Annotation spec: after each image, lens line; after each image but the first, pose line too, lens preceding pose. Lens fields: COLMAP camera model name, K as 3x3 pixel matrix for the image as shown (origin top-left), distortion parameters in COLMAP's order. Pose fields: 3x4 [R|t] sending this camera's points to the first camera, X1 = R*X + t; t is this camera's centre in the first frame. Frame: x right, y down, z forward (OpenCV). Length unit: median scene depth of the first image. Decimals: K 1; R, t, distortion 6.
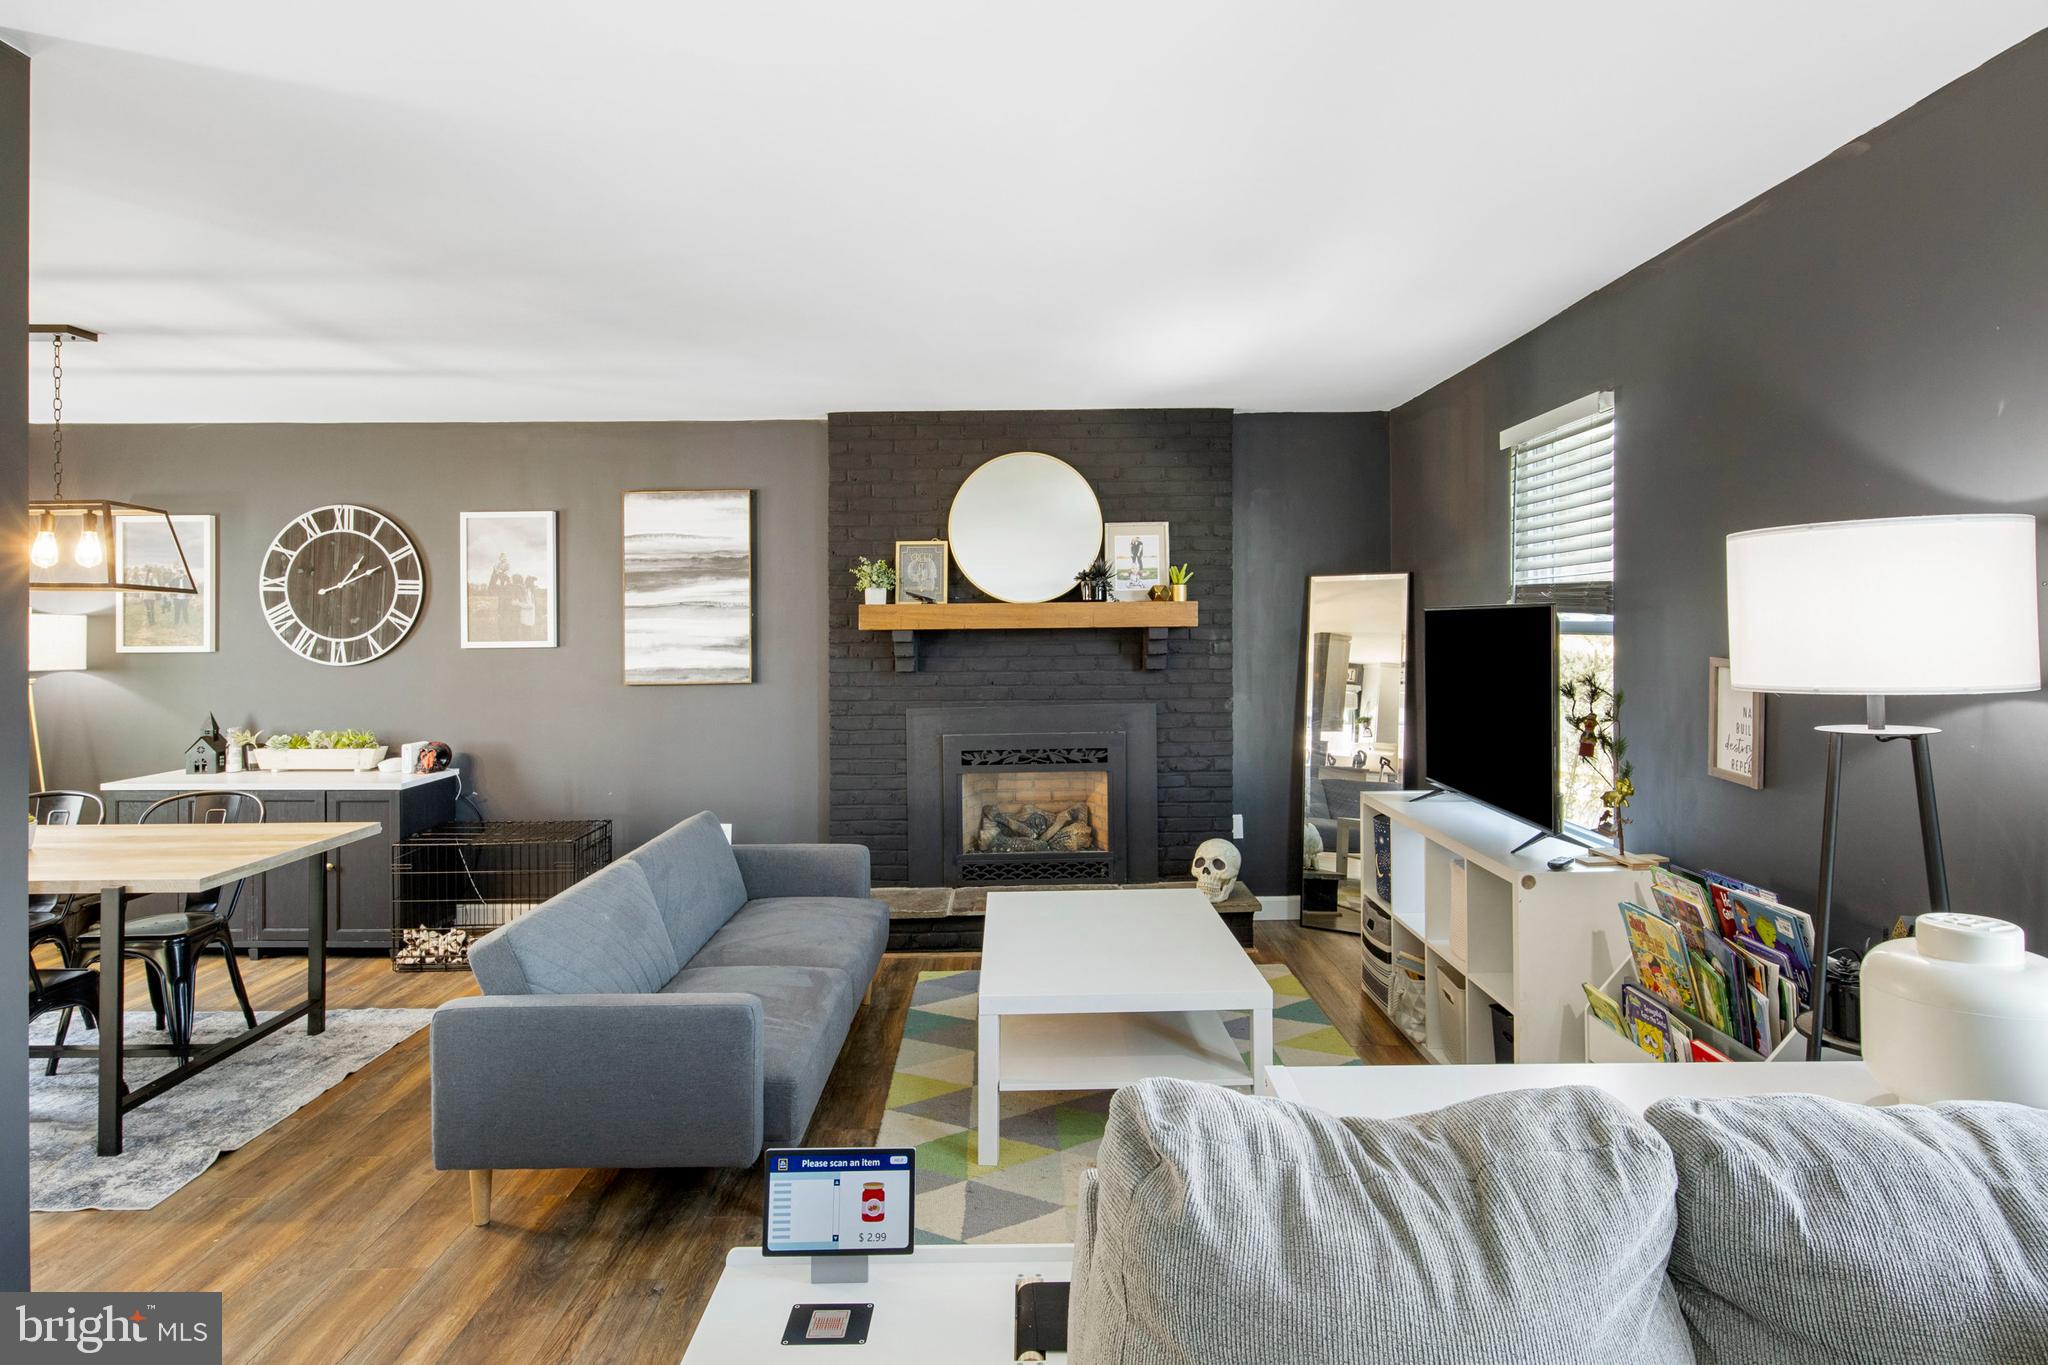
lens RADIAL K [[1184.0, 0, 1043.2], [0, 1184.0, 613.4], [0, 0, 1]] dist [-0.005265, 0.001824]
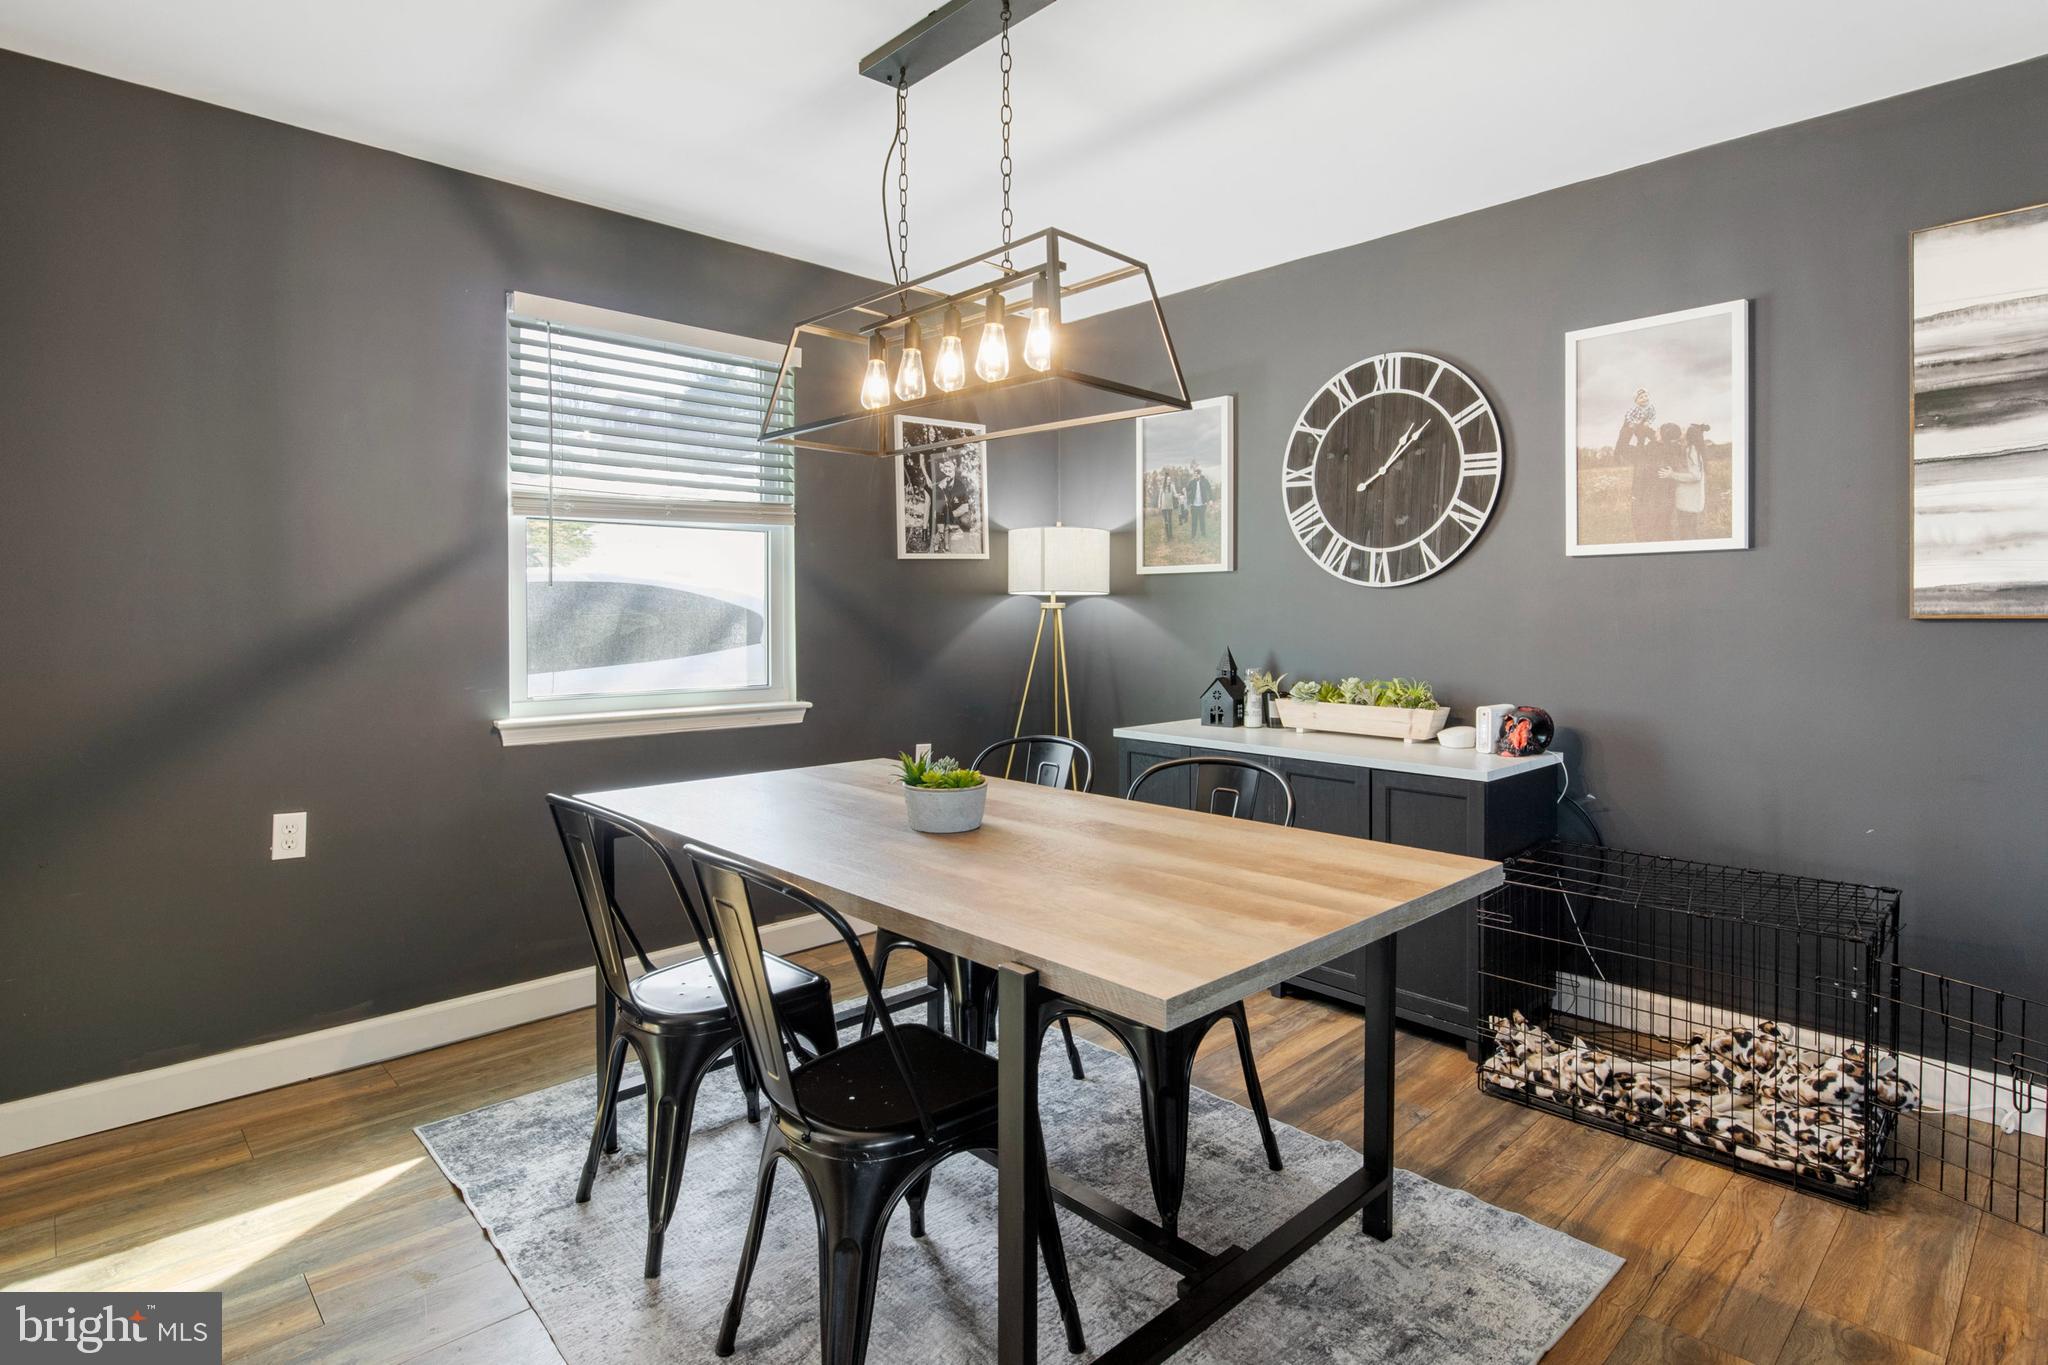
lens RADIAL K [[1062.1, 0, 1020.1], [0, 1062.1, 621.8], [0, 0, 1]] dist [-0.006665, 0.000211]
pose [[0.680254, 0.012945, -0.732862, -0.286233], [0.004637, 0.999748, 0.021964, 0.050821], [0.732962, -0.018340, 0.680022, 0.425660]]
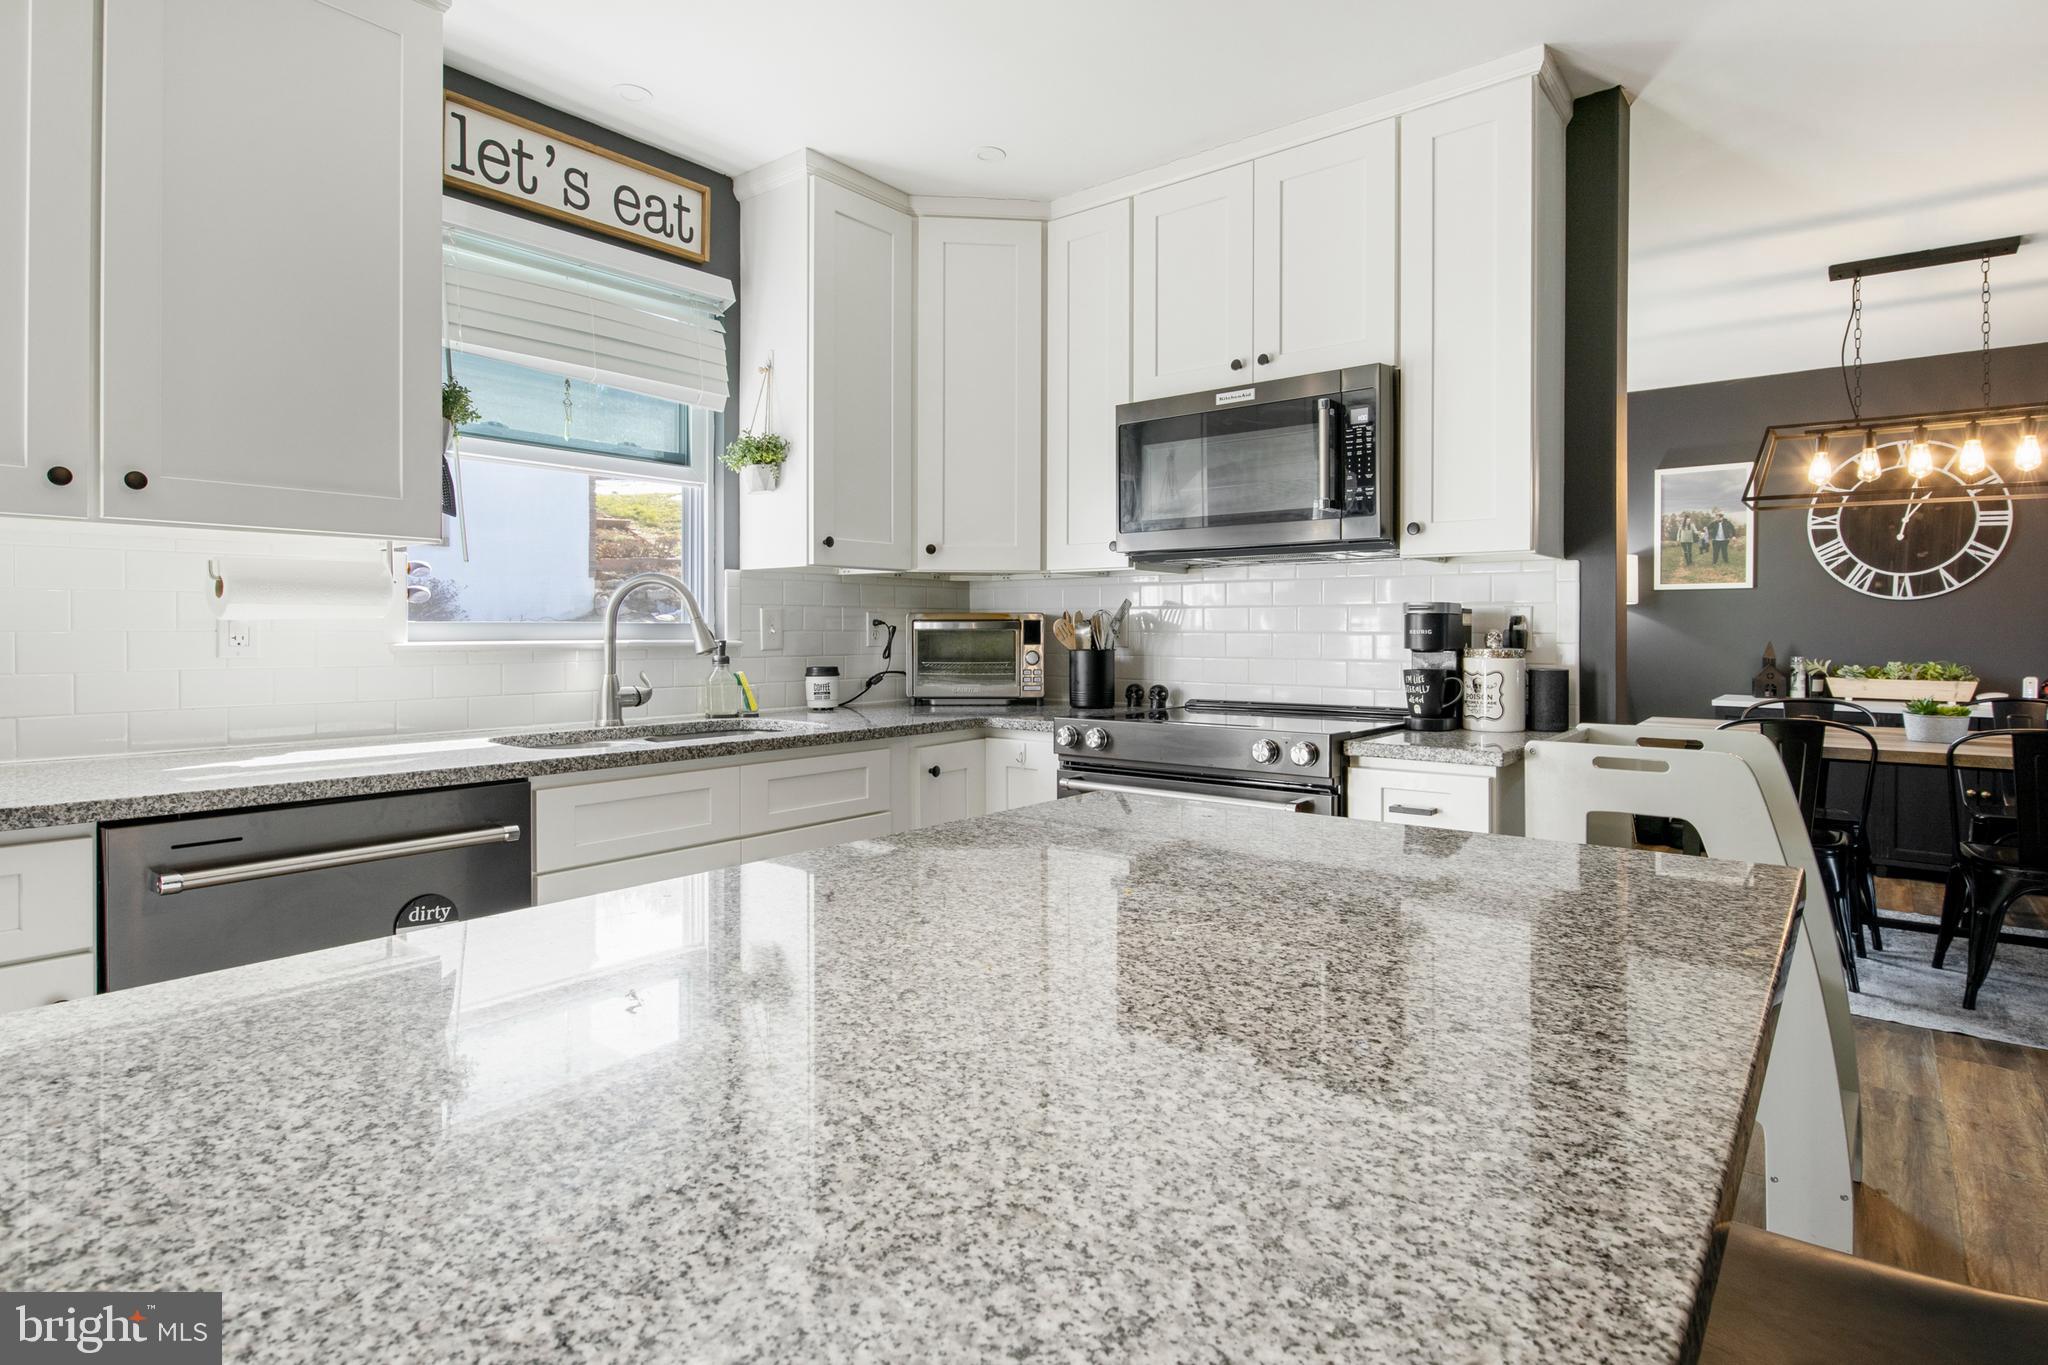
lens RADIAL K [[1062.1, 0, 1036.6], [0, 1062.1, 636.7], [0, 0, 1]] dist [-0.006665, 0.000211]
pose [[0.781737, 0.012914, -0.623475, -0.619025], [-0.001315, 0.999817, 0.019060, 0.060395], [0.623607, -0.014080, 0.781611, -0.169616]]
